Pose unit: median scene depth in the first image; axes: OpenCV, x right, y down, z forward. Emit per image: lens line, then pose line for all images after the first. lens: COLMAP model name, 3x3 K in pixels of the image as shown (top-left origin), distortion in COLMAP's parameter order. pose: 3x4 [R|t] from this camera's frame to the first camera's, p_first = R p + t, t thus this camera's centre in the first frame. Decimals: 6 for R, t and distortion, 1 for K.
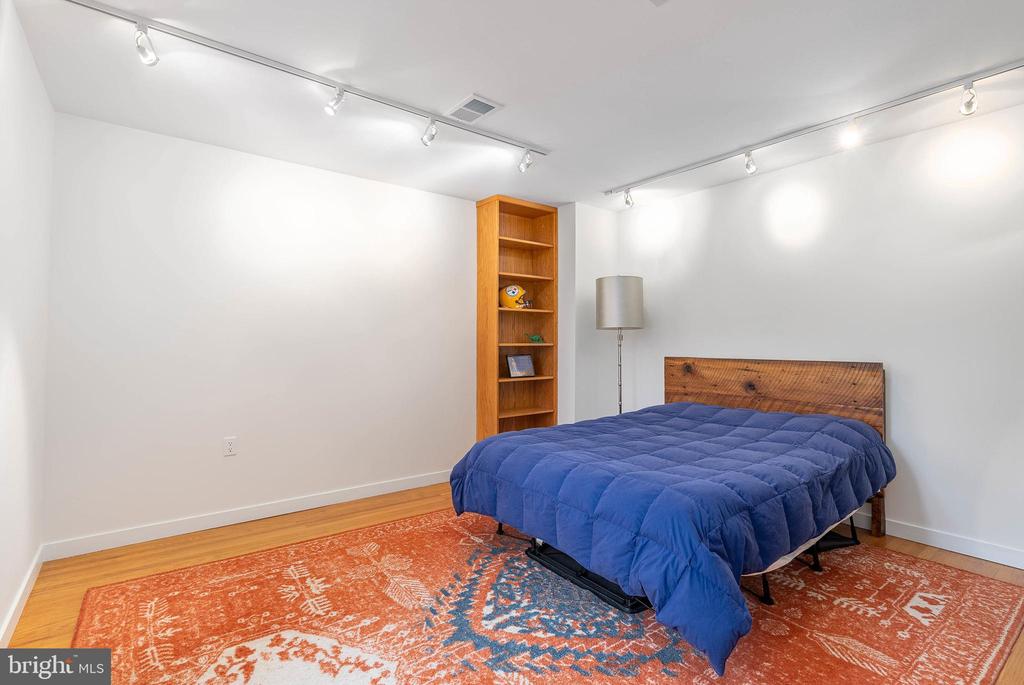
lens RADIAL K [[484.7, 0, 508.9], [0, 484.7, 342.5], [0, 0, 1]] dist [-0.009058, 0.003092]
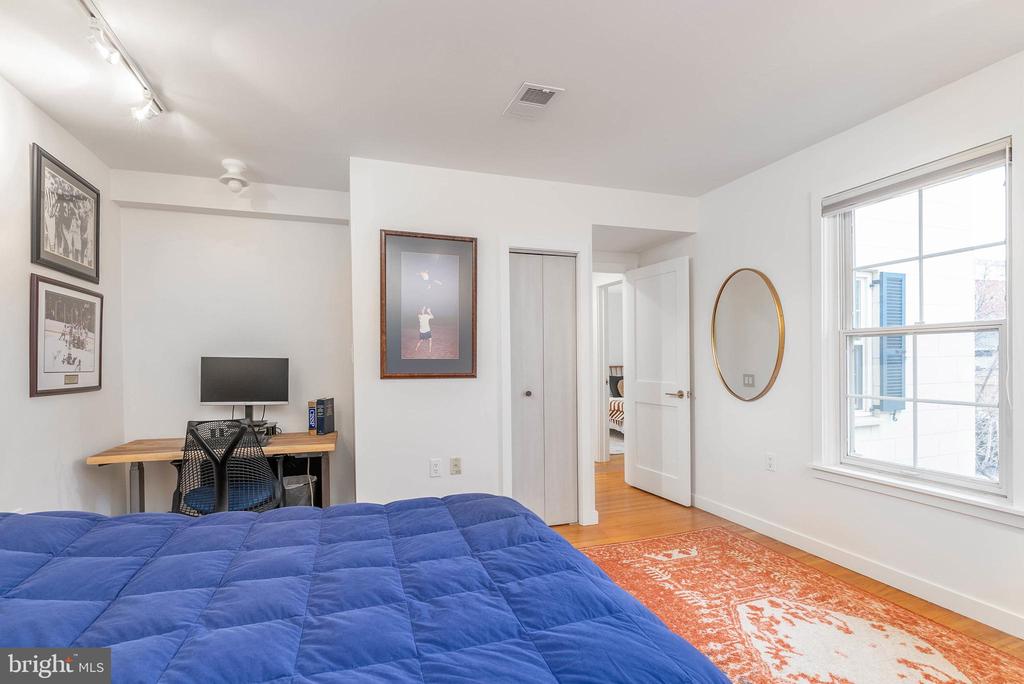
lens RADIAL K [[484.7, 0, 508.5], [0, 484.7, 350.4], [0, 0, 1]] dist [-0.009058, 0.003092]
pose [[-0.950566, 0.012078, 0.310288, -0.022331], [0.005299, 0.999729, -0.022680, 0.001640], [-0.310478, -0.019915, -0.950372, 1.843176]]
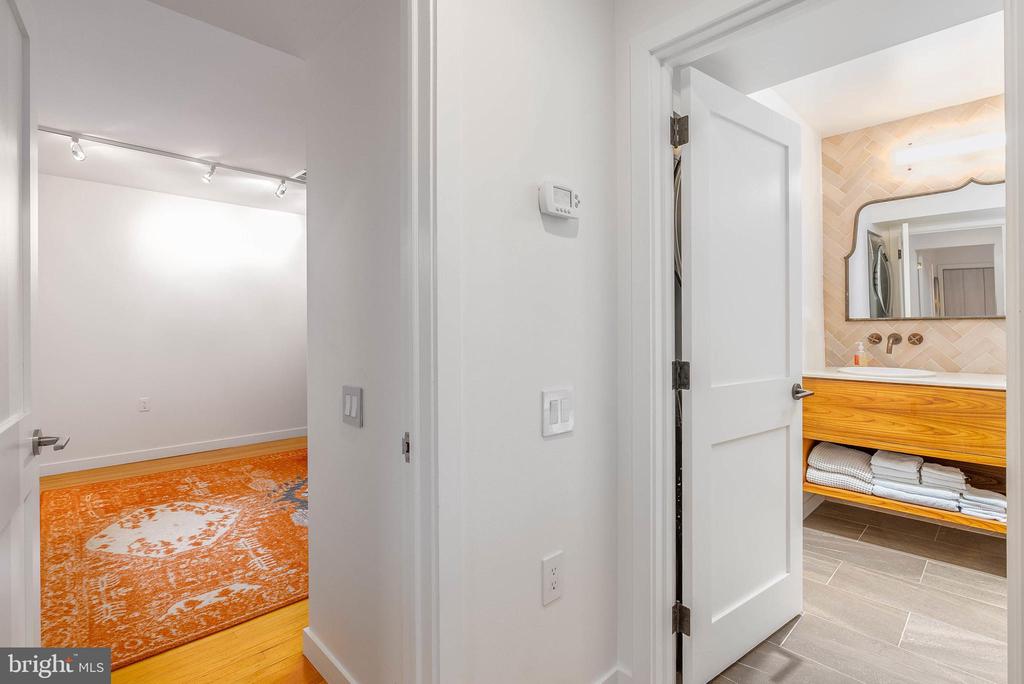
lens RADIAL K [[484.7, 0, 515.7], [0, 484.7, 336.3], [0, 0, 1]] dist [-0.009058, 0.003092]
pose [[0.993402, -0.008900, 0.114339, 0.490408], [0.006699, 0.999785, 0.019621, -0.001614], [-0.114489, -0.018726, 0.993248, -0.745312]]
